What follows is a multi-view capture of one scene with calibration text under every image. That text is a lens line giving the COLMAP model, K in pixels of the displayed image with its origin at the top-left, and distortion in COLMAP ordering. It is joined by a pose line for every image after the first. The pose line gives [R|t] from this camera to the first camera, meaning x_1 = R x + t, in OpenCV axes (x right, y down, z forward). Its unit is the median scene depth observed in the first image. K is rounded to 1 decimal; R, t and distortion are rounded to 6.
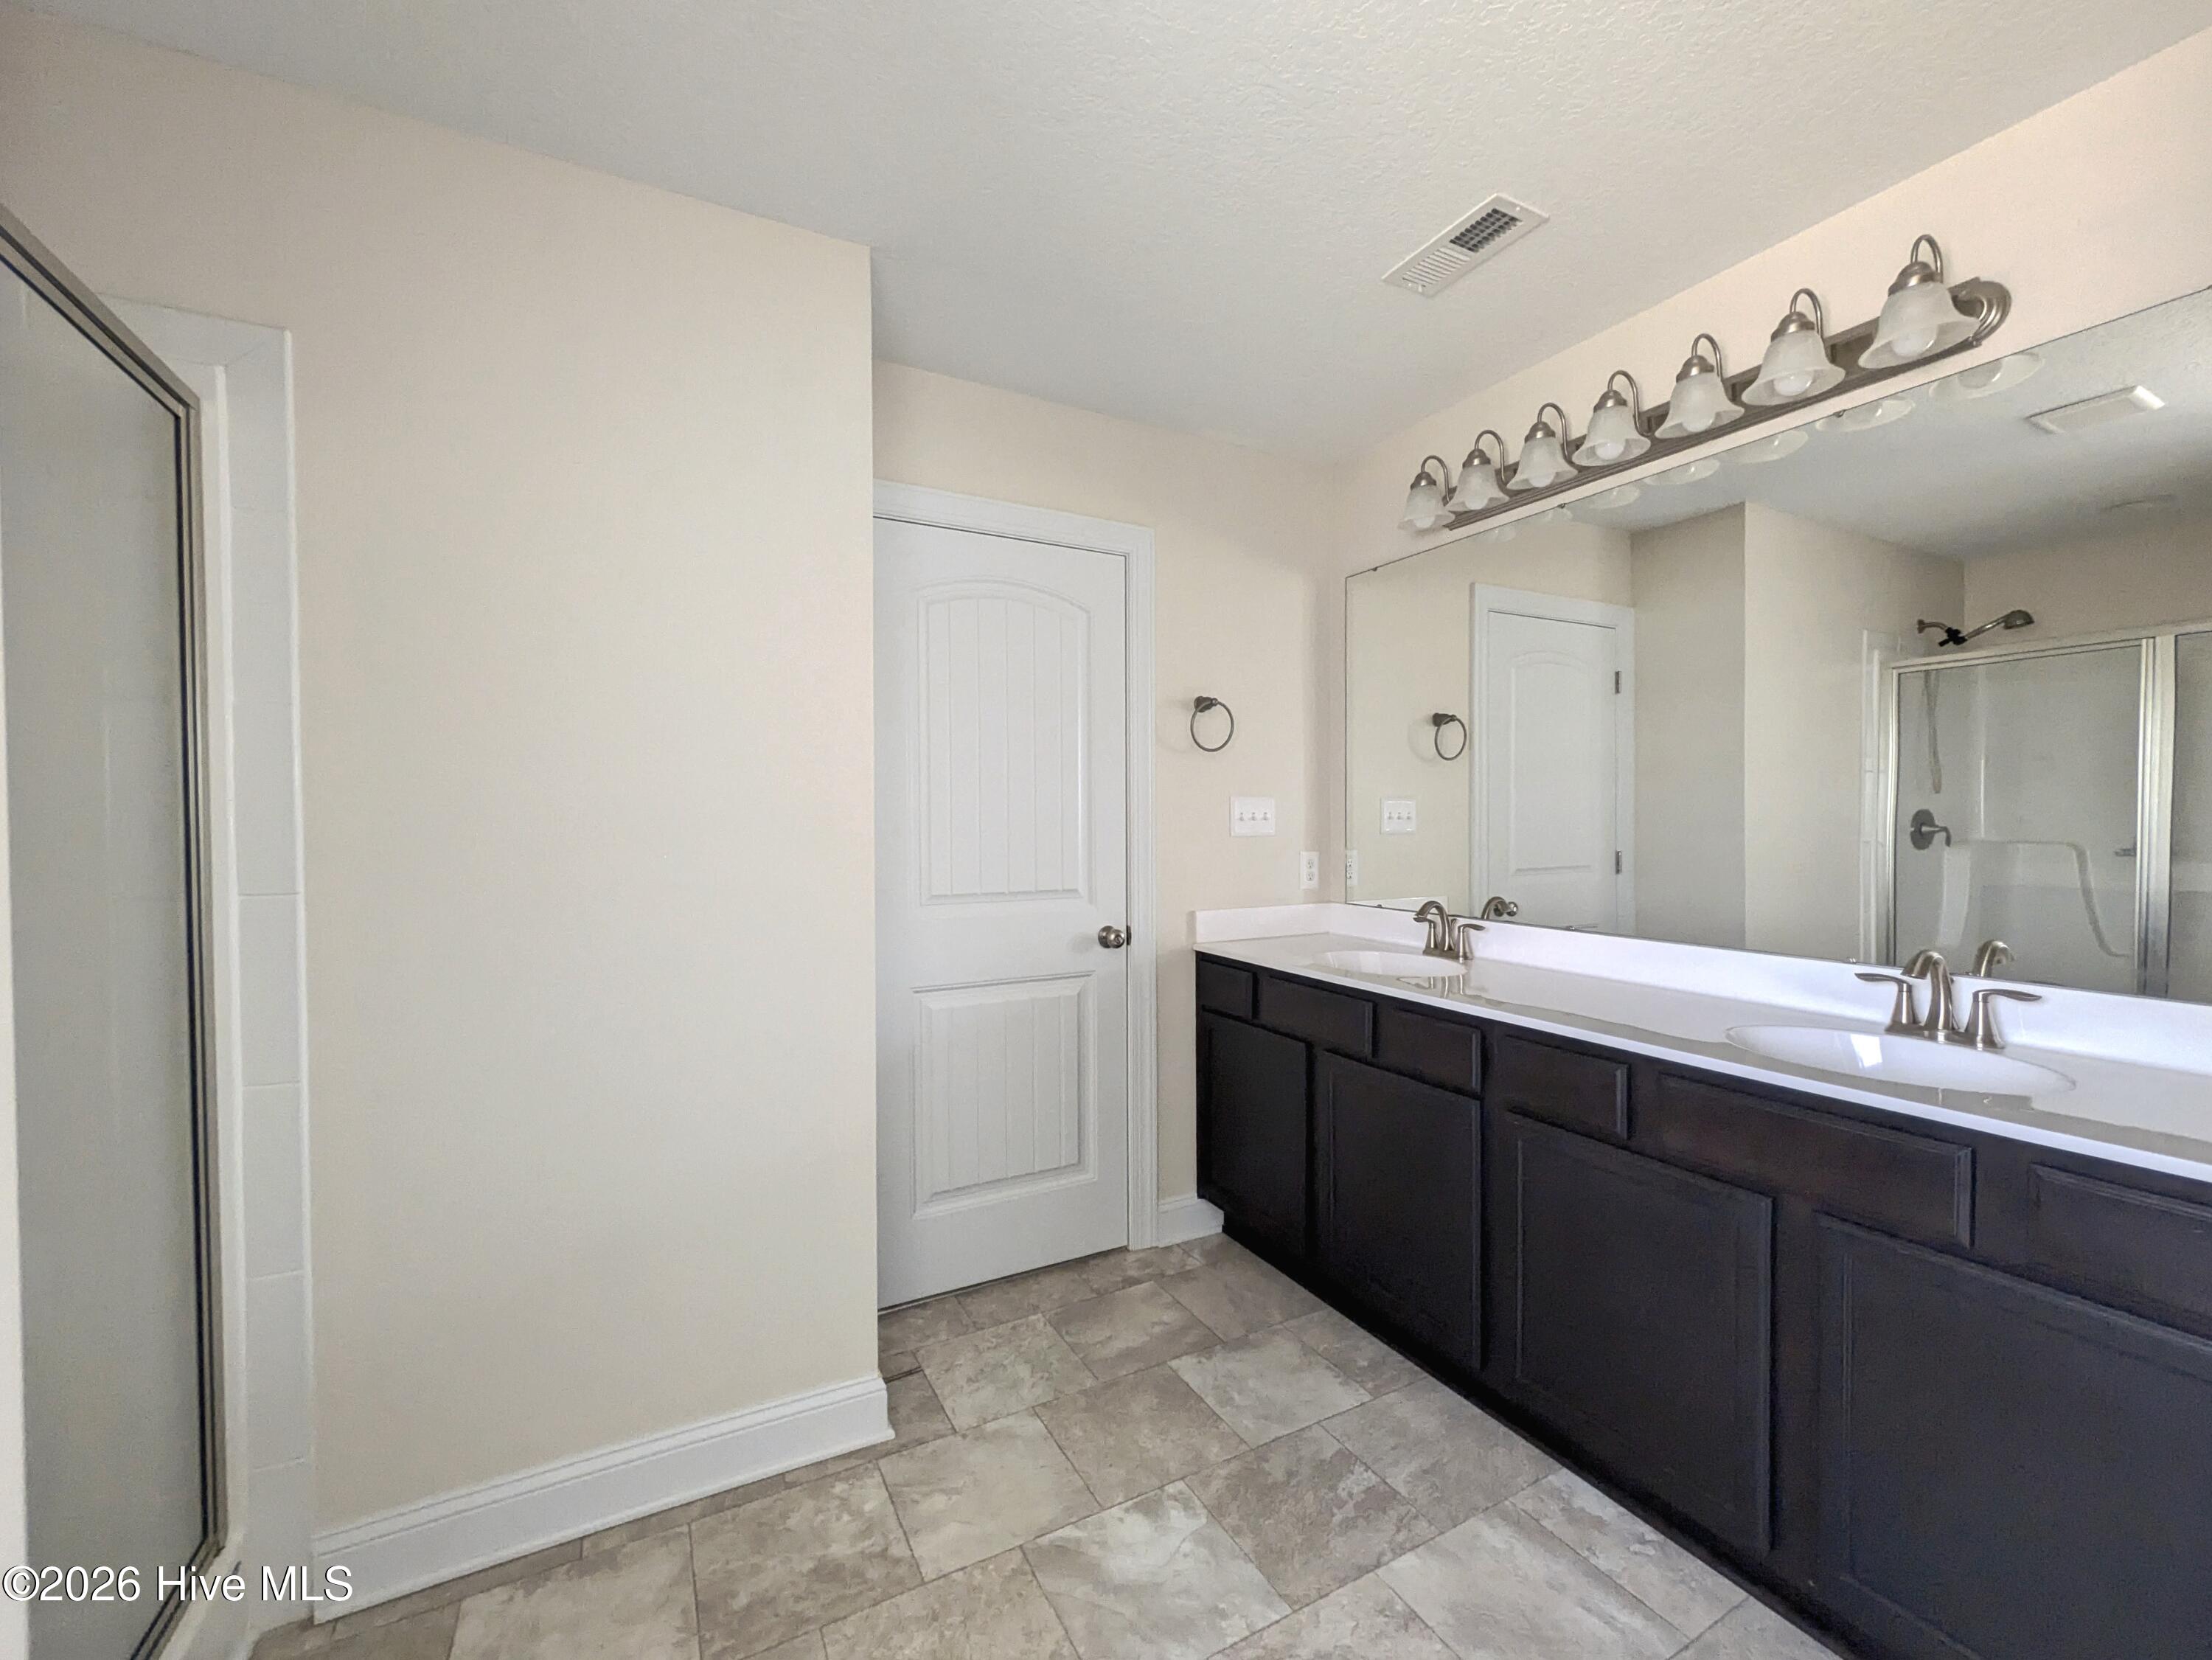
lens RADIAL K [[889.4, 0, 1106.1], [0, 889.4, 830.4], [0, 0, 1]] dist [-0.000009, 0.000083]
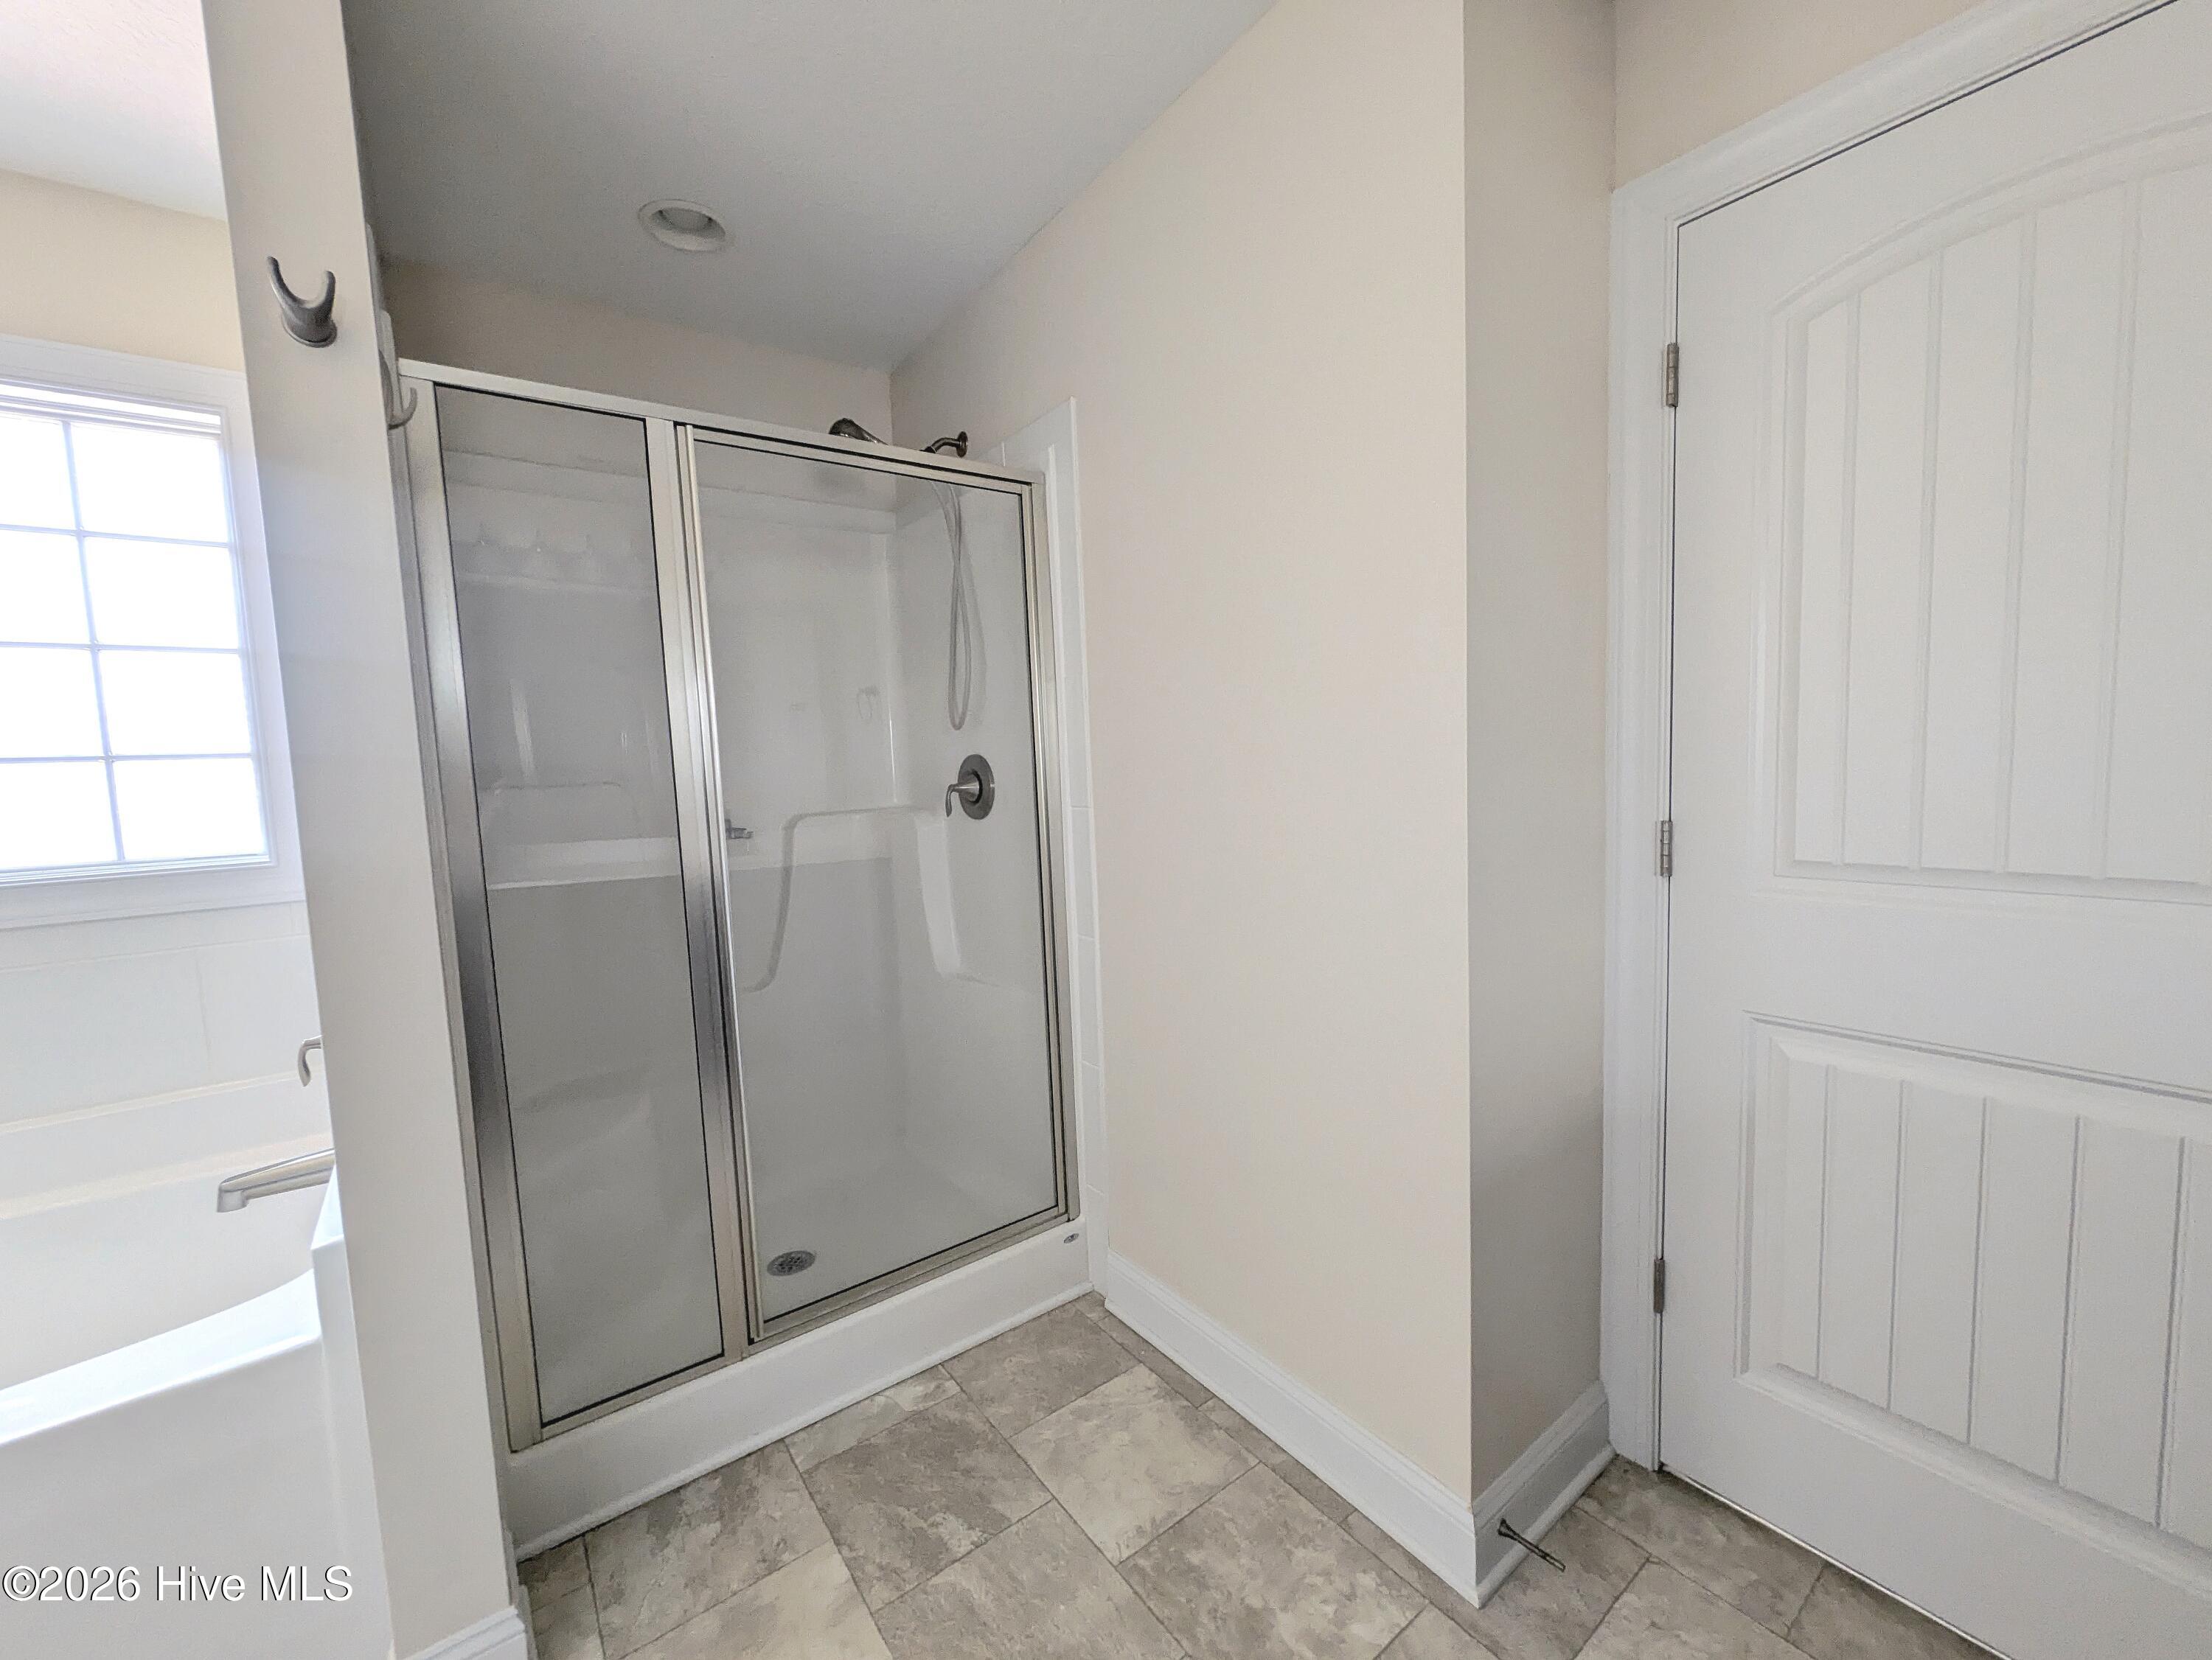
lens RADIAL K [[879.1, 0, 1104.9], [0, 879.1, 827.9], [0, 0, 1]] dist [-0.002043, -0.000179]
pose [[0.146621, 0.074428, -0.986389, 0.429903], [0.033197, 0.996233, 0.080105, -0.007648], [0.988635, -0.044490, 0.143598, 0.744000]]
